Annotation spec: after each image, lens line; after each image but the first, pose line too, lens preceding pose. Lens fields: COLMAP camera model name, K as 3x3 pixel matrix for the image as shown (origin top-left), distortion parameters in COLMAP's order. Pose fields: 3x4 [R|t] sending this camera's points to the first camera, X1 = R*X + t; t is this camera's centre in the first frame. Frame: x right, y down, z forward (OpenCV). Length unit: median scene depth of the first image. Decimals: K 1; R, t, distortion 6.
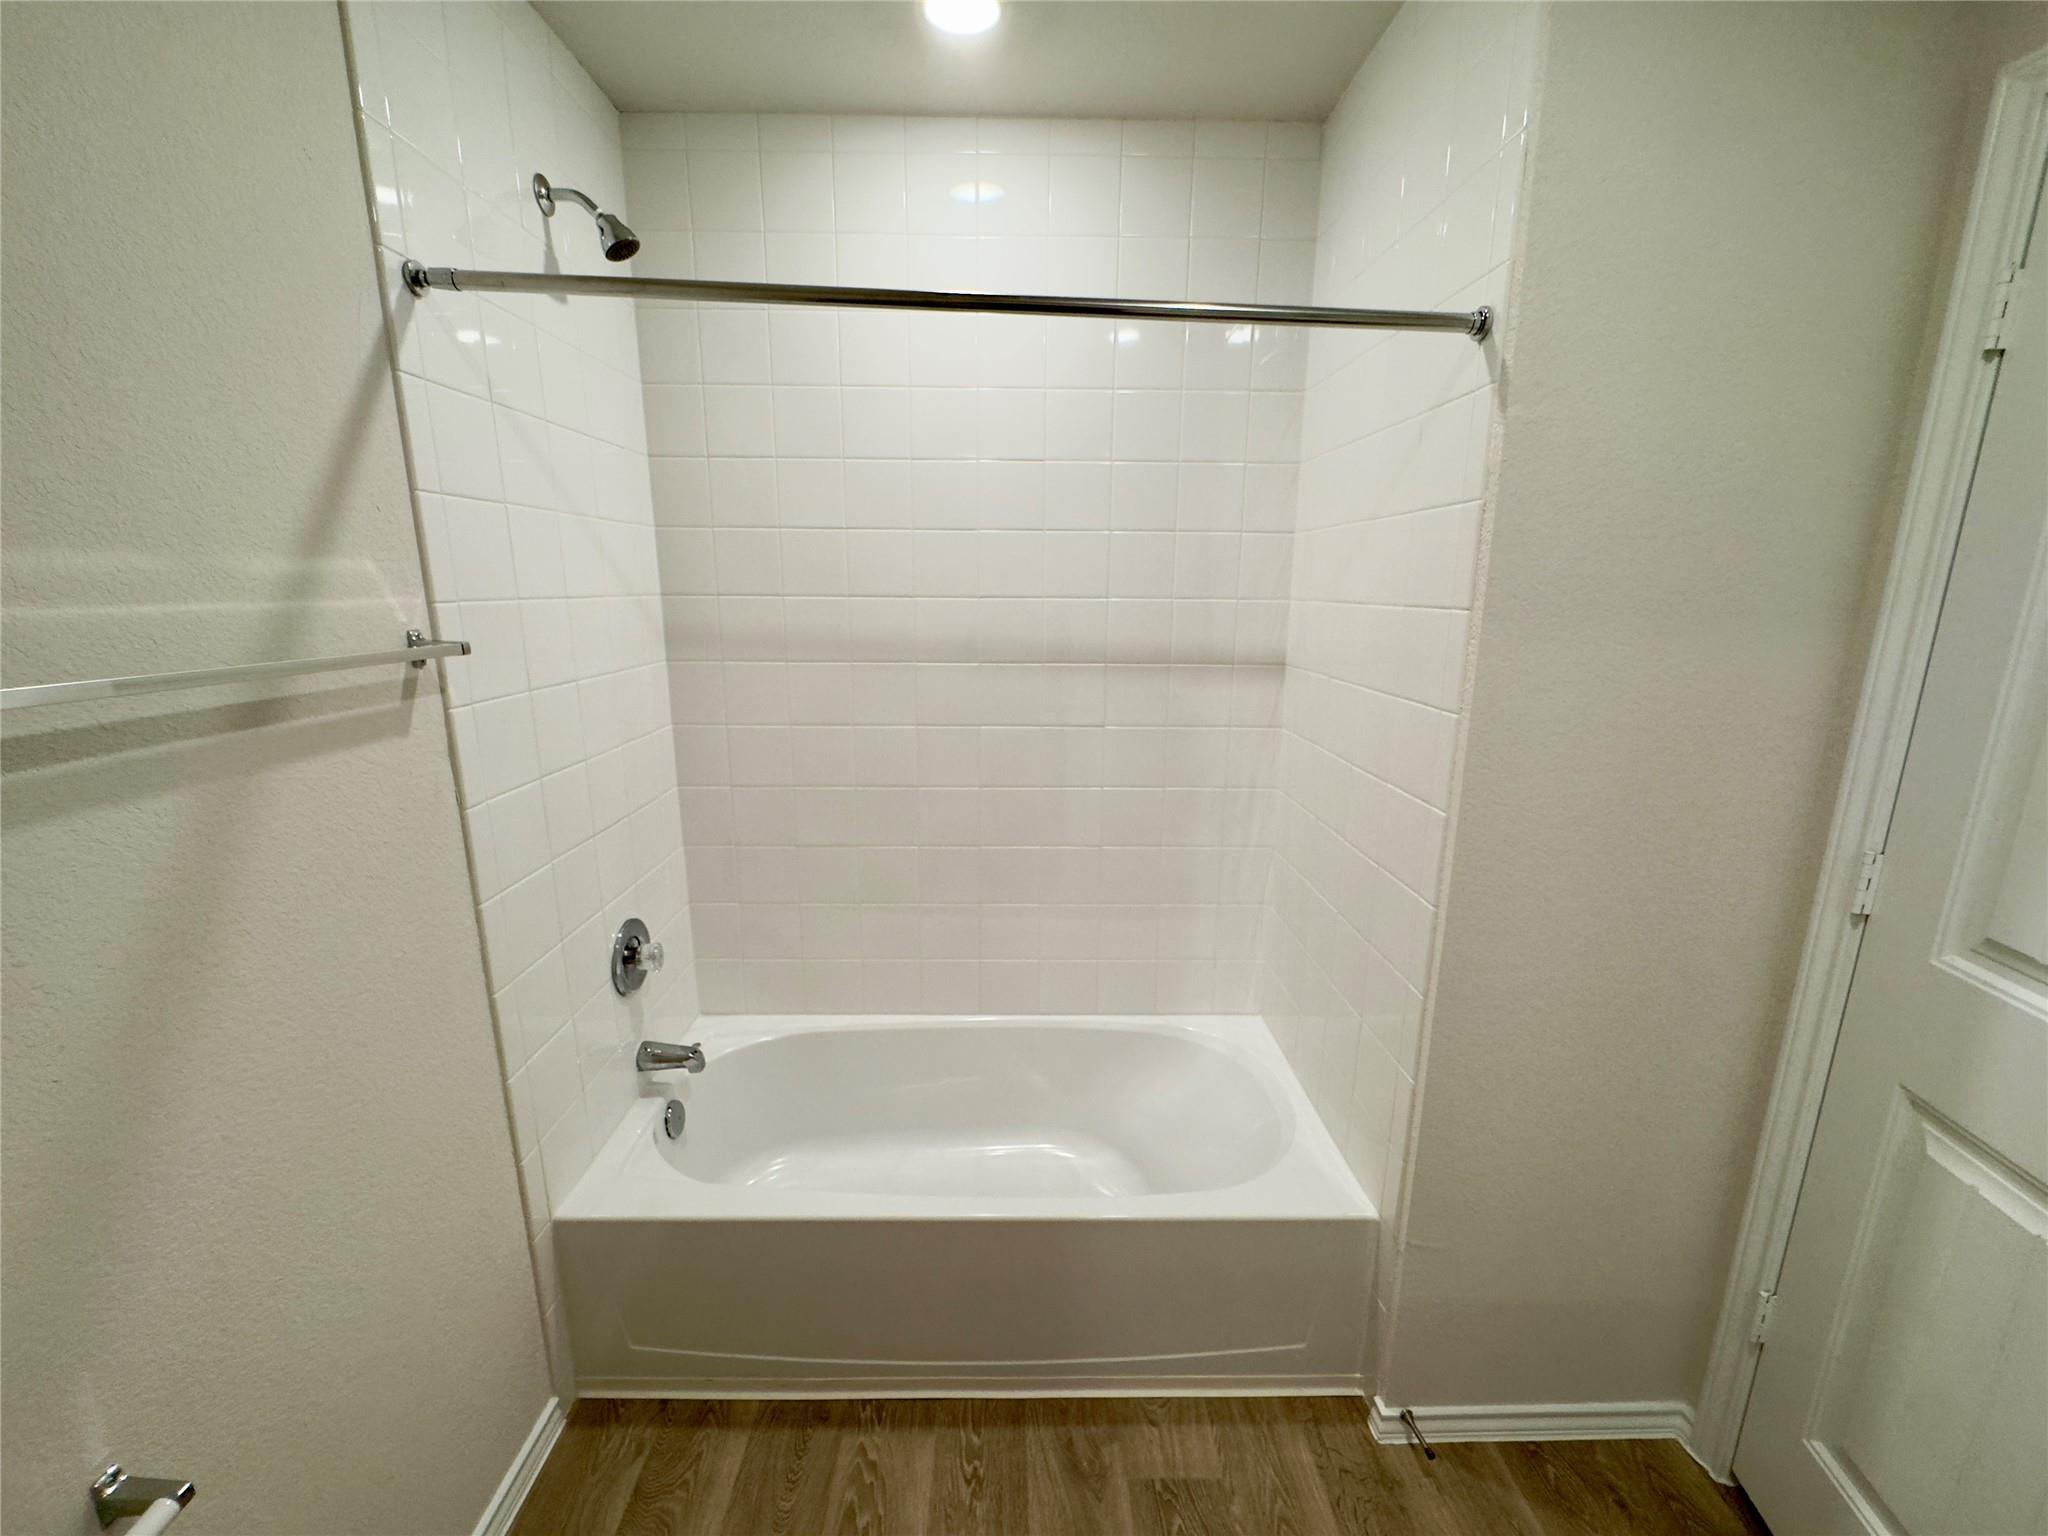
lens RADIAL K [[819.8, 0, 1024.7], [0, 819.8, 775.2], [0, 0, 1]] dist [-0.005219, 0.000503]
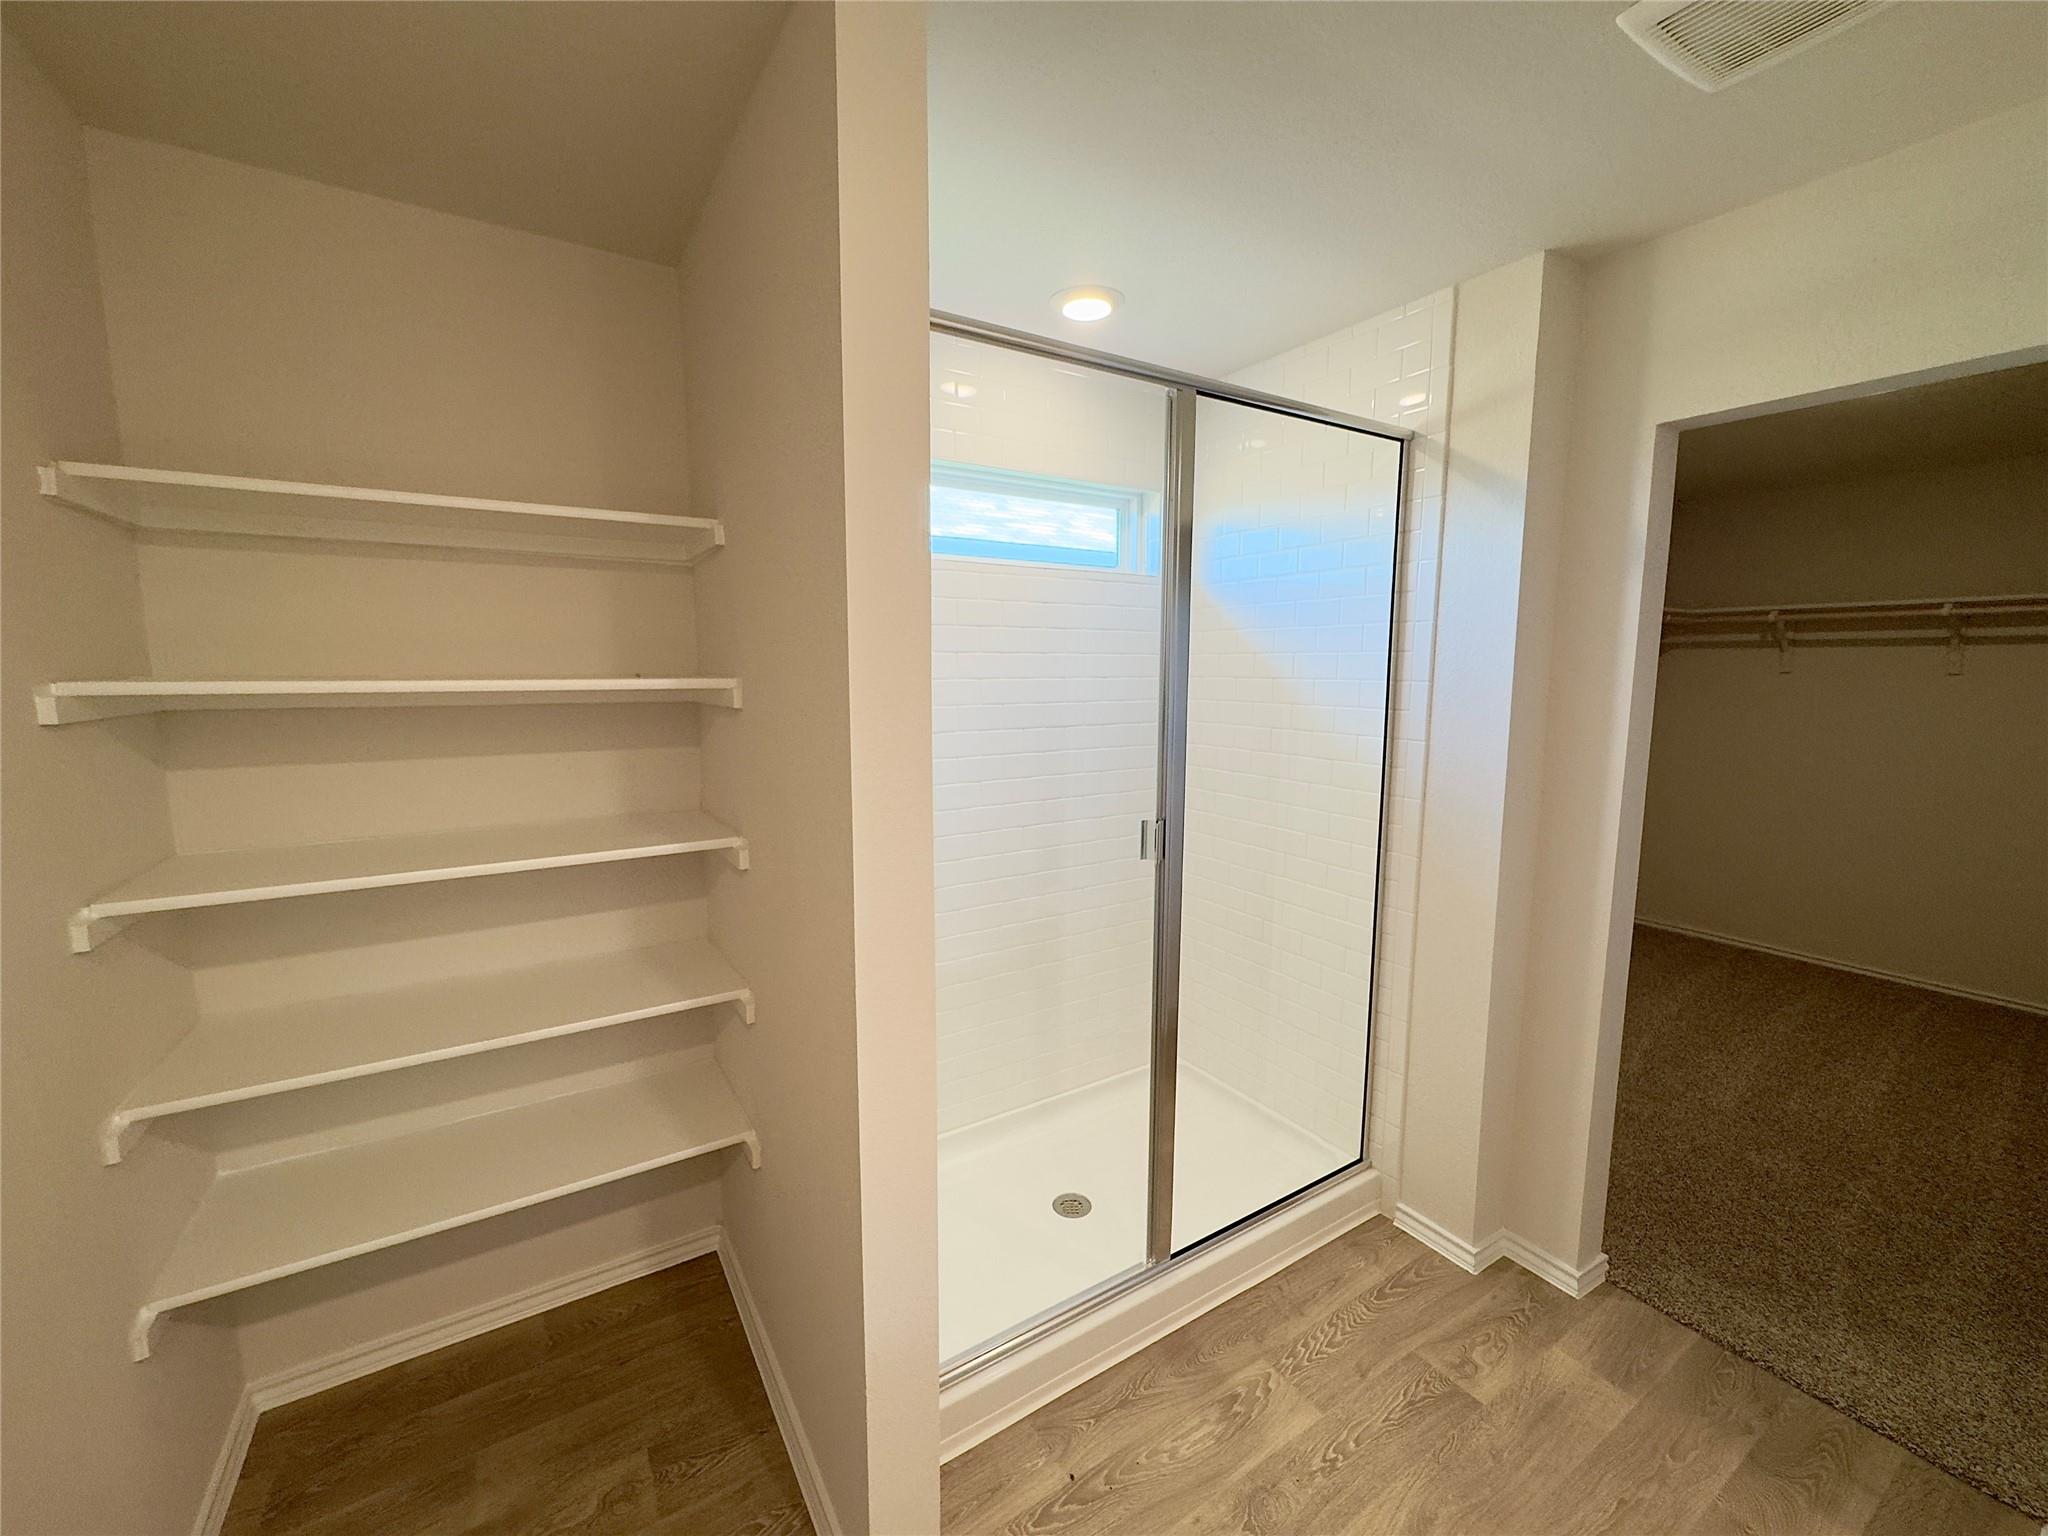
lens RADIAL K [[819.8, 0, 1021.7], [0, 819.8, 770.7], [0, 0, 1]] dist [-0.005219, 0.000503]
pose [[0.520208, 0.105926, -0.847445, 0.582491], [-0.193022, 0.981186, 0.004155, -0.010311], [0.831941, 0.161414, 0.530867, -0.122941]]
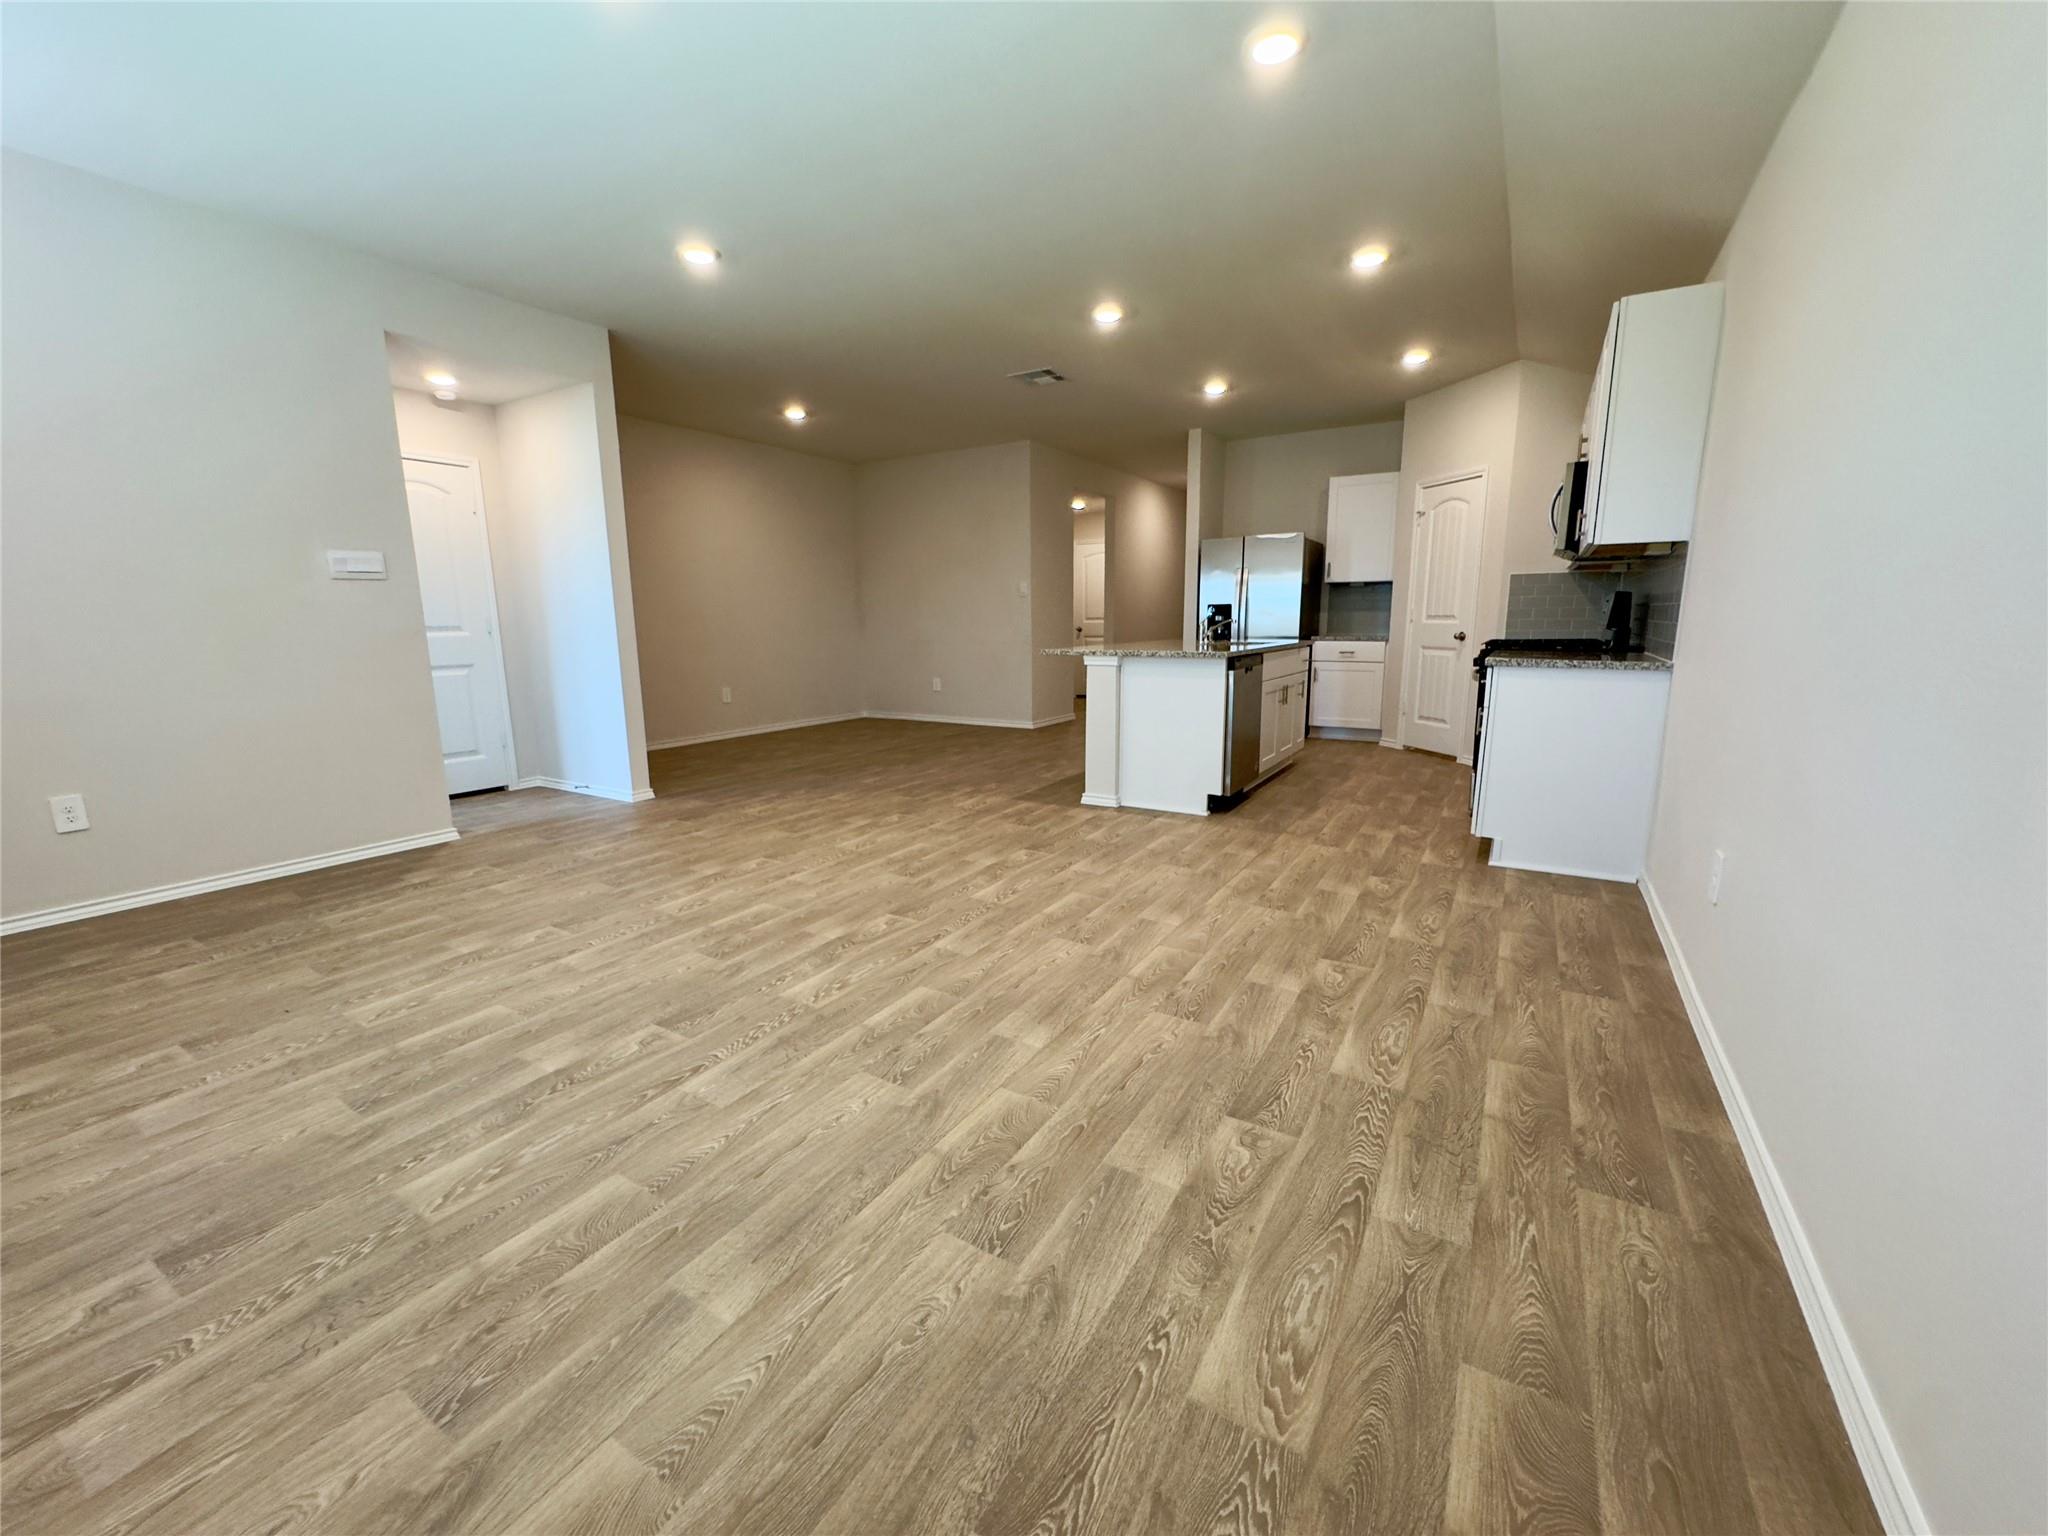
lens RADIAL K [[819.8, 0, 1019.7], [0, 819.8, 770.8], [0, 0, 1]] dist [-0.005219, 0.000503]
pose [[-0.845495, -0.100973, 0.524350, -0.348959], [0.123480, 0.918373, 0.375956, -0.088166], [-0.519511, 0.382615, -0.764012, 1.550013]]
